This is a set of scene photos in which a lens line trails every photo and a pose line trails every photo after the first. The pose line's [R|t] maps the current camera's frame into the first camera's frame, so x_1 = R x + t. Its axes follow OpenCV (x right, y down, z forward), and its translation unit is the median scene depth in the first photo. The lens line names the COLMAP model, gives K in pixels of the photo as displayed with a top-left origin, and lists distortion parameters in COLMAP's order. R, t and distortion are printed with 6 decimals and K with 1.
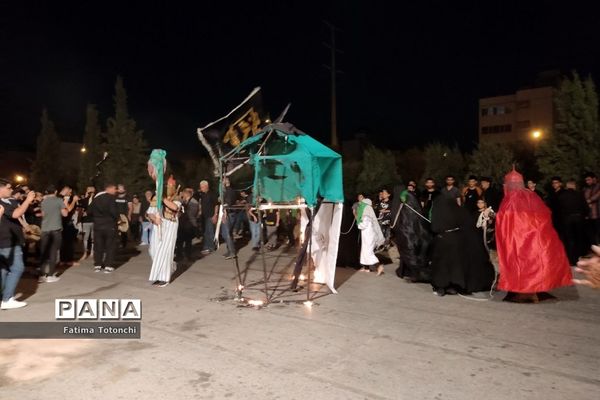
lens RADIAL K [[447.9, 0, 301.3], [0, 447.9, 198.5], [0, 0, 1]] dist [0.043498, -0.053978]
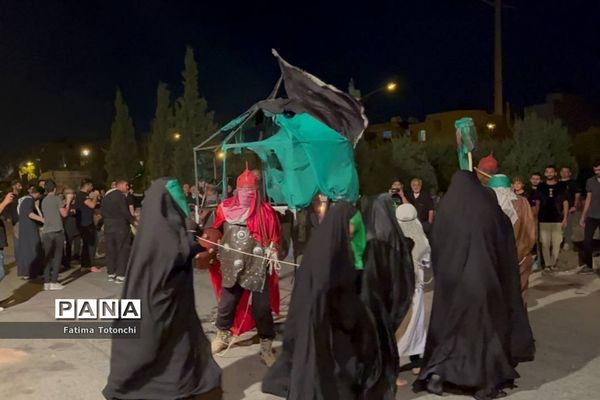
lens RADIAL K [[591.9, 0, 251.5], [0, 591.9, 197.7], [0, 0, 1]] dist [0.023902, 0.000000]
pose [[0.938122, -0.001806, -0.346301, 0.291137], [0.005286, 0.999945, 0.009105, -0.008805], [0.346265, -0.010372, 0.938079, 0.031034]]
